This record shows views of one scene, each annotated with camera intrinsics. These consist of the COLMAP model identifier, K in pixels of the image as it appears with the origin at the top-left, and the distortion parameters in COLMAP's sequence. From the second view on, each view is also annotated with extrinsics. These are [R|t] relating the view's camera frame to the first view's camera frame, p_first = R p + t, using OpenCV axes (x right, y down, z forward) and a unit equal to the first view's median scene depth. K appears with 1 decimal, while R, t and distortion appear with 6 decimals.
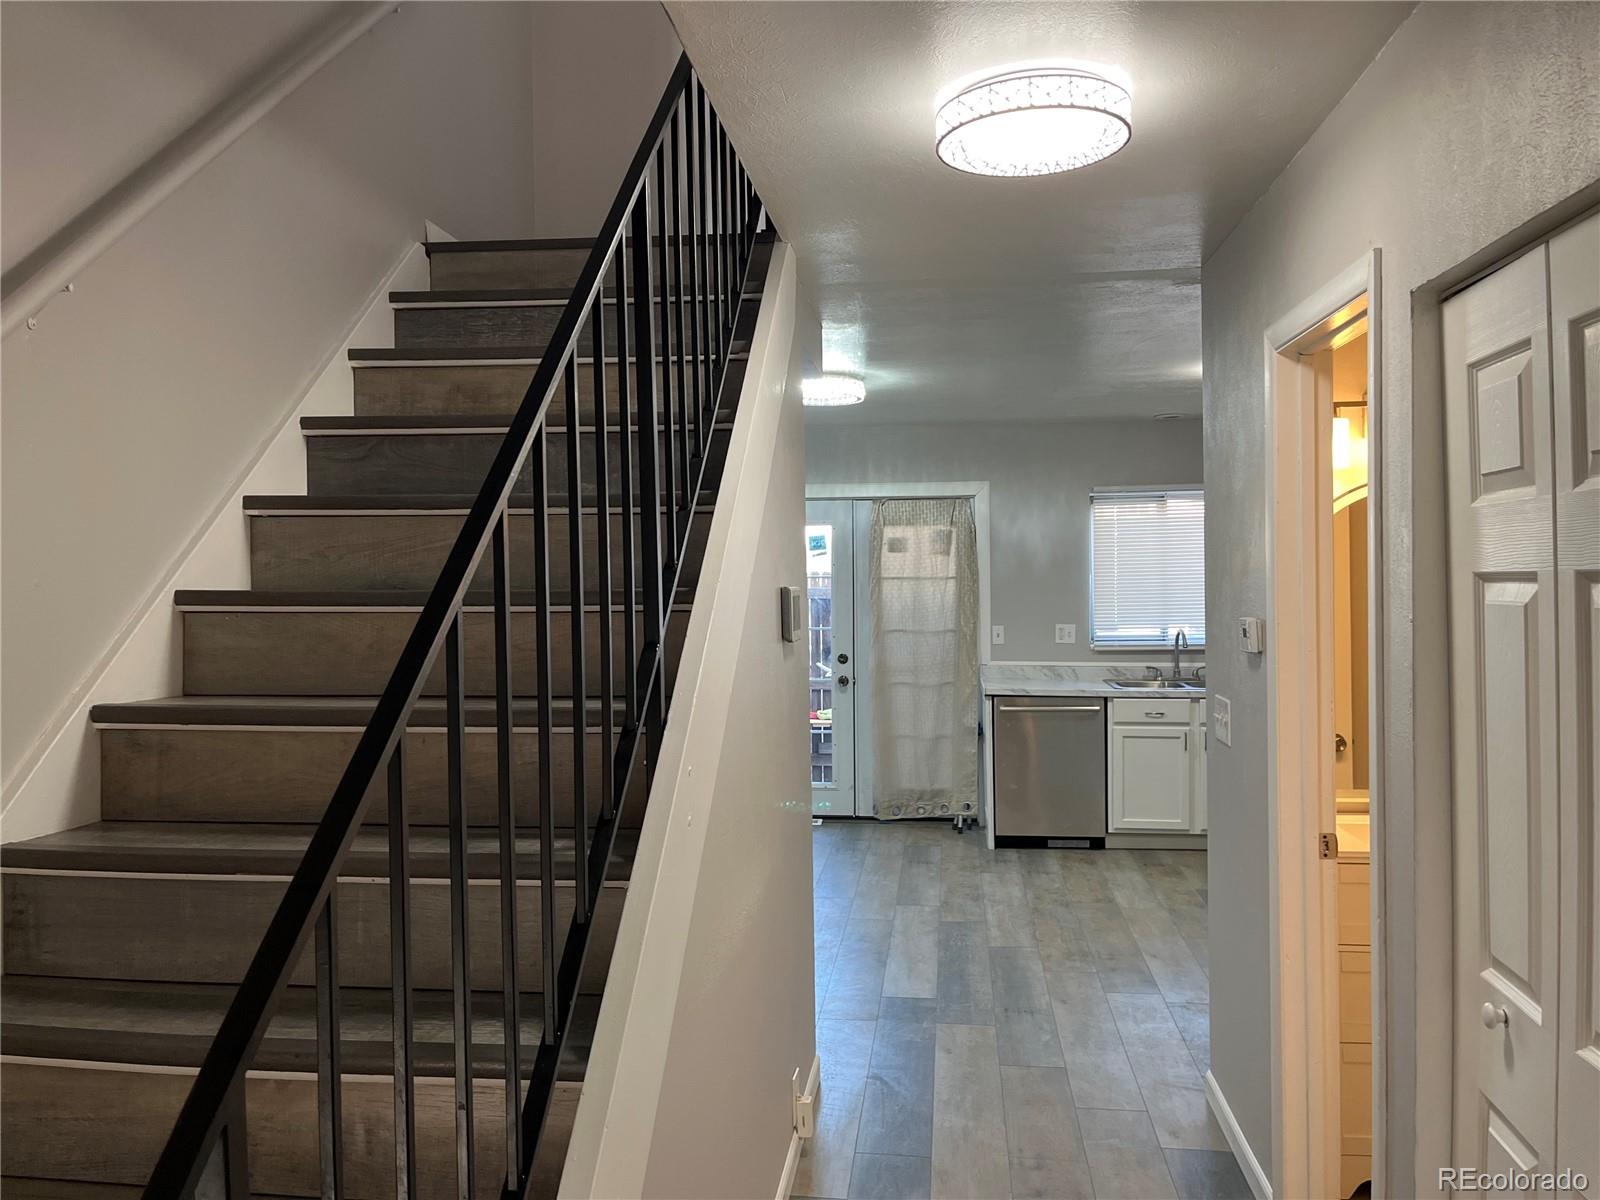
lens RADIAL K [[1218.8, 0, 807.3], [0, 1218.8, 604.3], [0, 0, 1]] dist [0.080052, -0.102613]
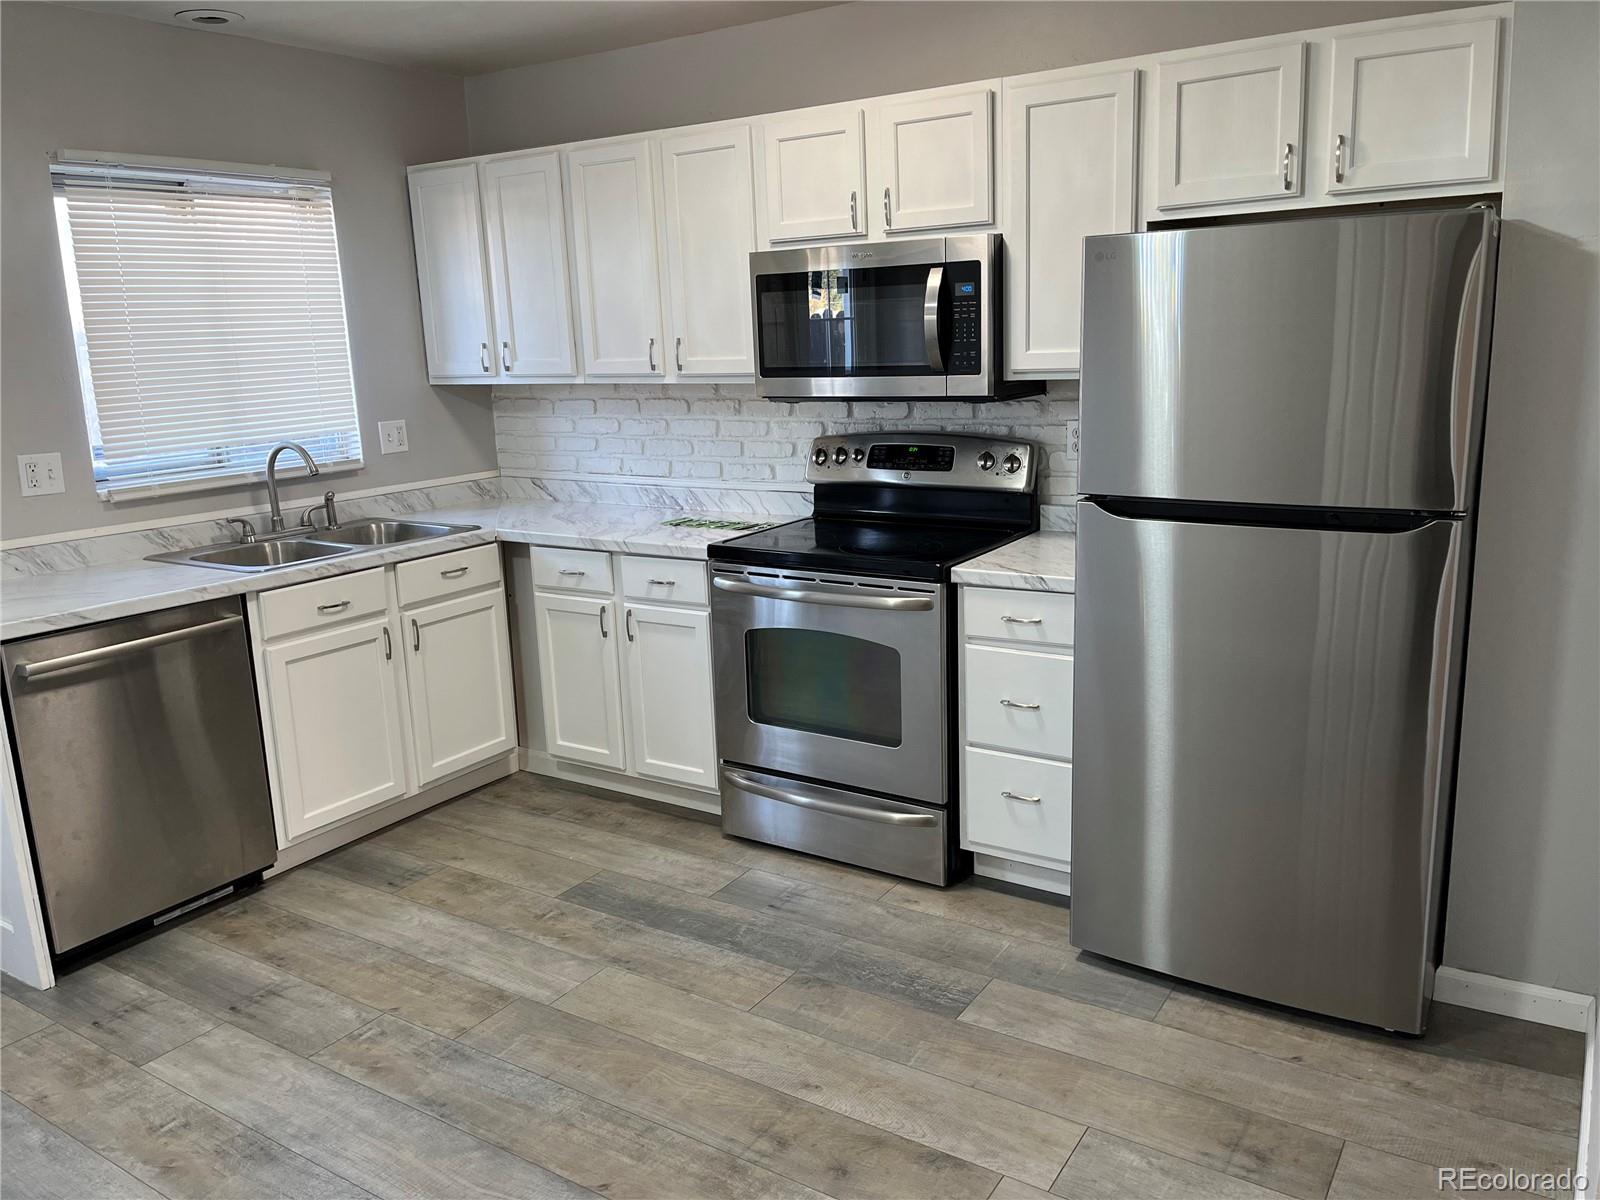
lens RADIAL K [[1207.0, 0, 816.6], [0, 1207.0, 593.0], [0, 0, 1]] dist [0.069602, -0.094571]
pose [[0.426825, -0.193044, 0.883490, -0.081174], [0.047399, 0.980383, 0.191316, -0.006403], [-0.903091, -0.039782, 0.427602, 0.528137]]
